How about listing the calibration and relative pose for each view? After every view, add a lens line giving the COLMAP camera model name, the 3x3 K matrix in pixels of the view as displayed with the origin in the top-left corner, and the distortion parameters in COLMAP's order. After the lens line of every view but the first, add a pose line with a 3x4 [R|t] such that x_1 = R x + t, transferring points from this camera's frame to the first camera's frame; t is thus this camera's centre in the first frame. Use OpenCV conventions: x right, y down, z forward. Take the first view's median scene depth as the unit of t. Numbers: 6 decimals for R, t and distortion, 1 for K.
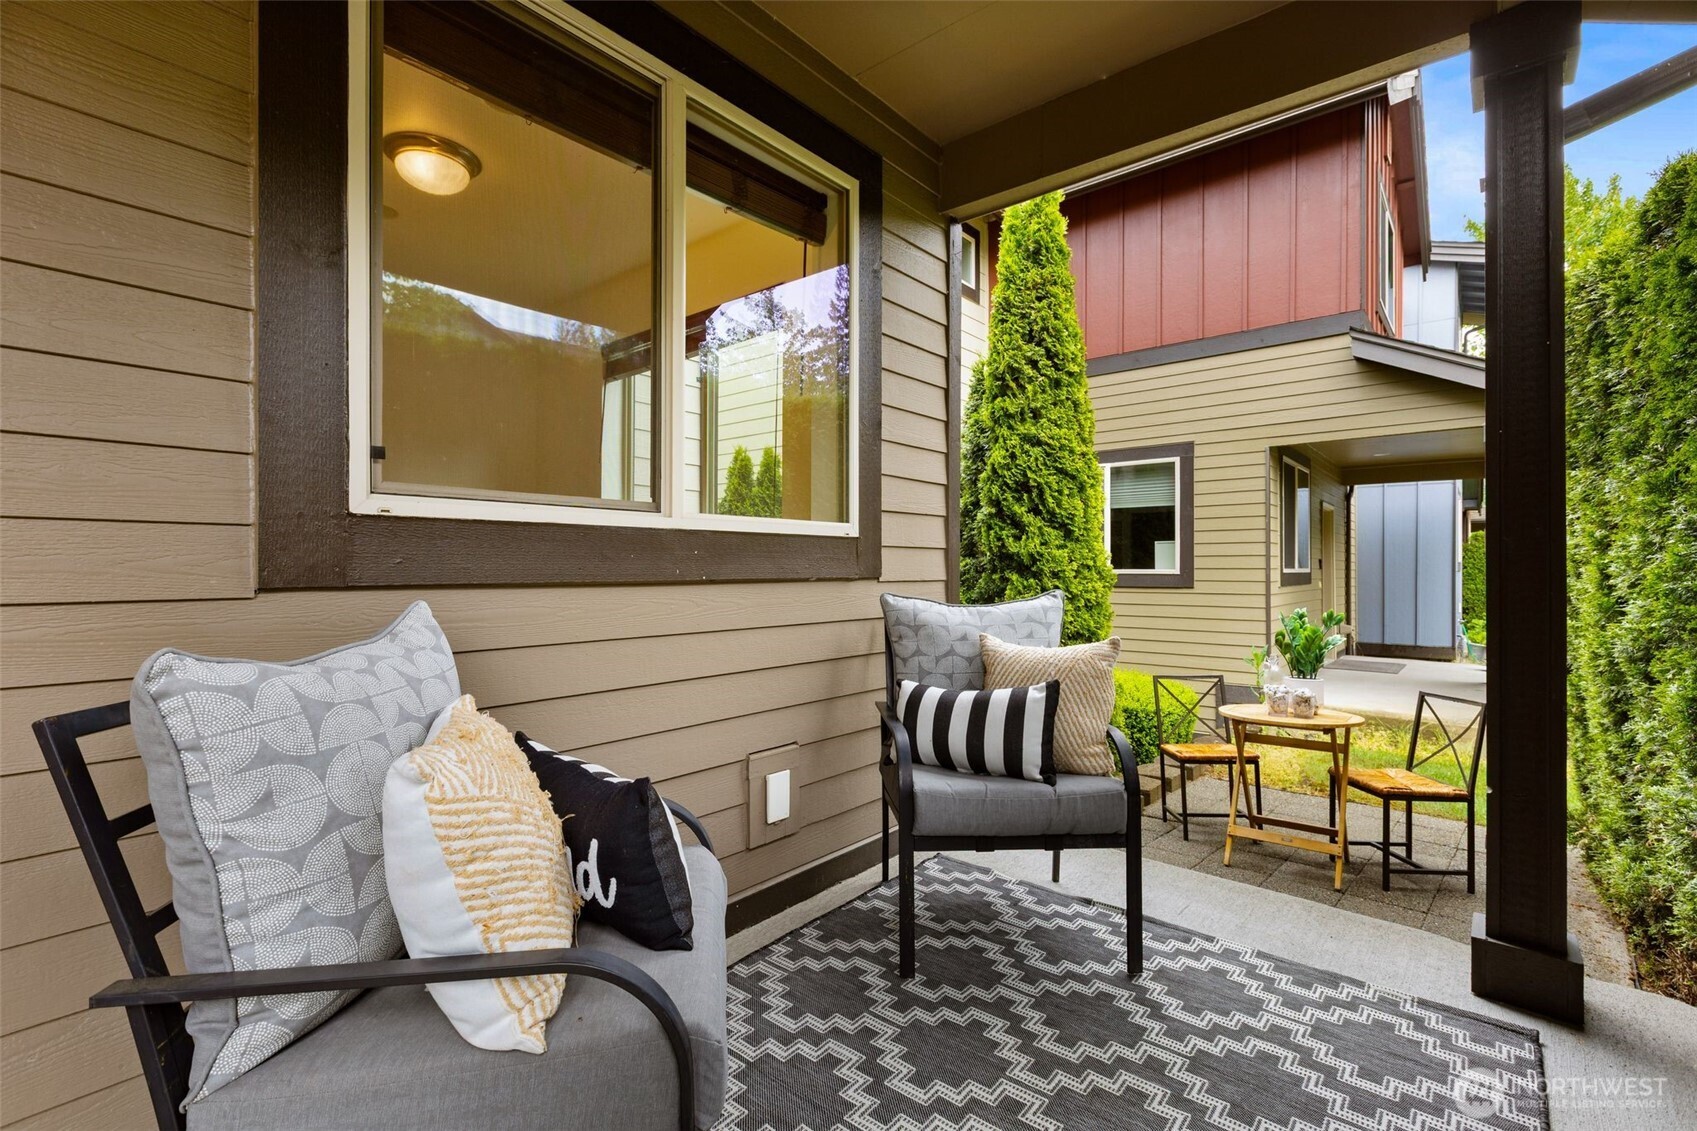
lens RADIAL K [[732.6, 0, 849.9], [0, 732.6, 565.9], [0, 0, 1]] dist [-0.001640, -0.000203]
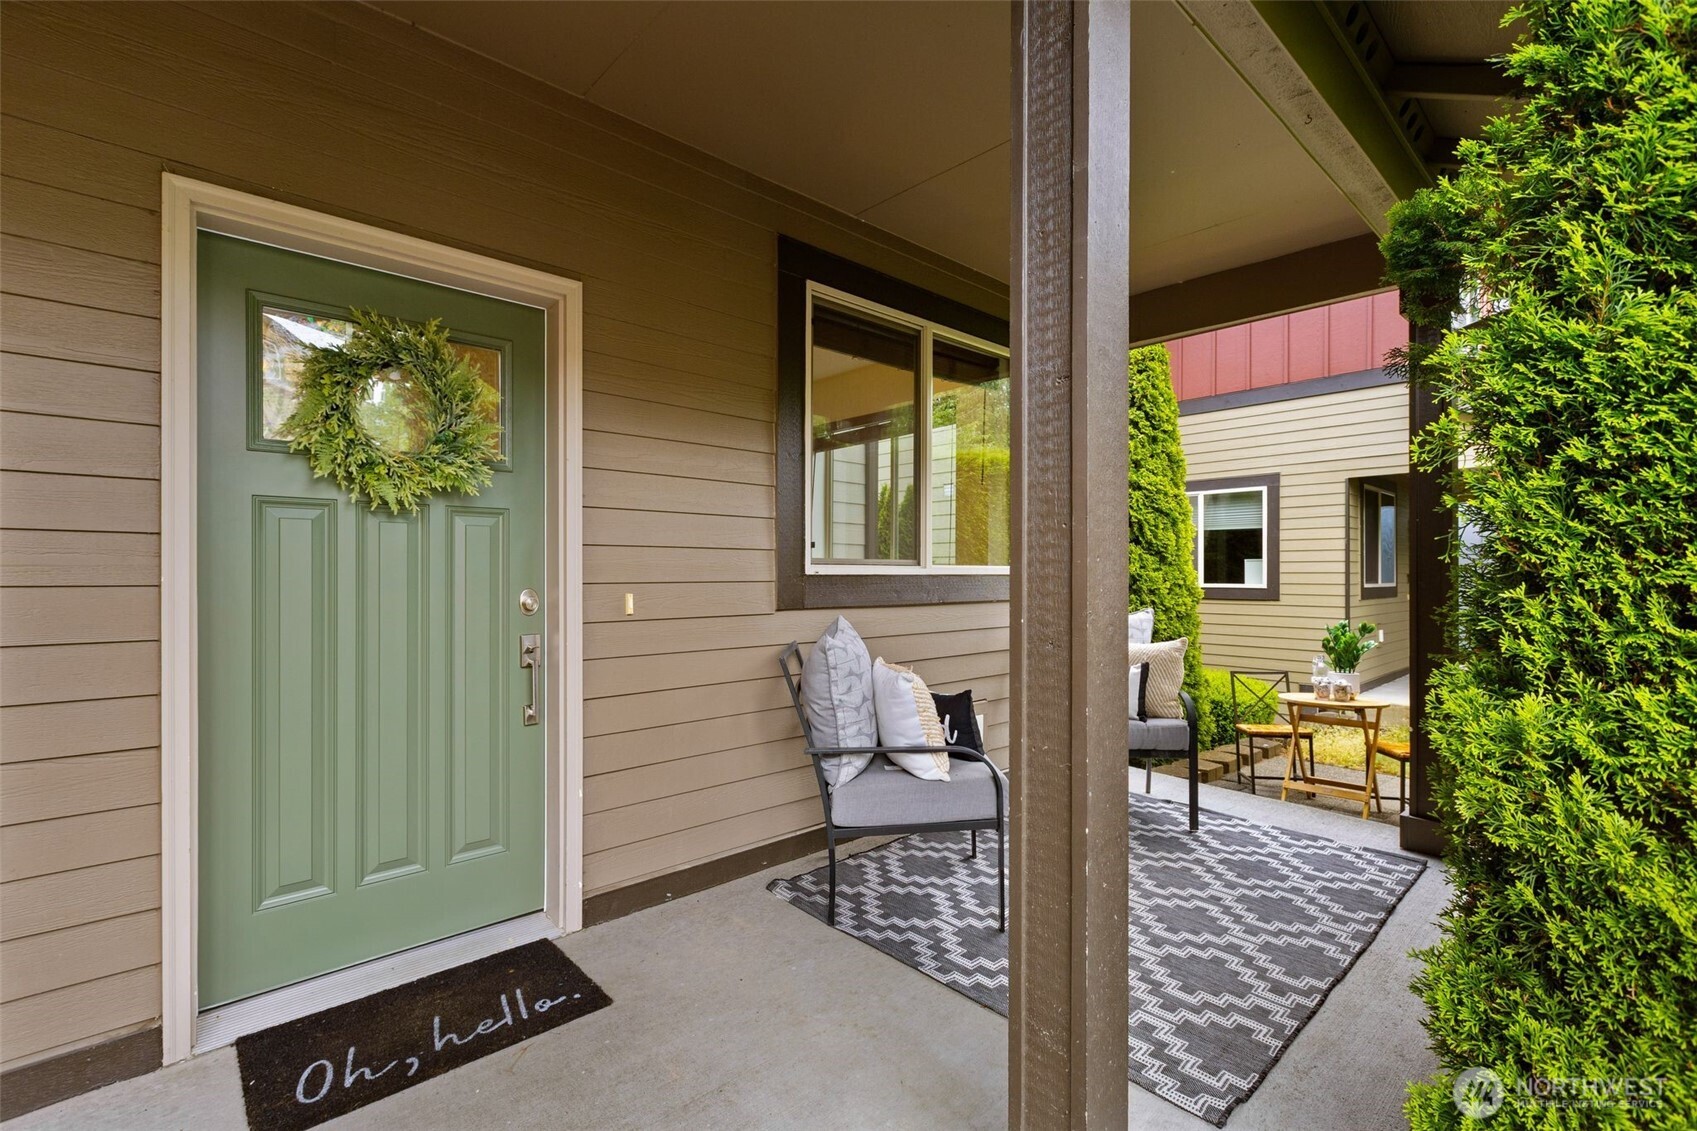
lens RADIAL K [[732.6, 0, 854.1], [0, 732.6, 576.4], [0, 0, 1]] dist [-0.001640, -0.000203]
pose [[0.992867, 0.002191, -0.119204, -0.105392], [-0.001271, 0.999969, 0.007798, -0.030652], [0.119218, -0.007591, 0.992839, -0.418699]]
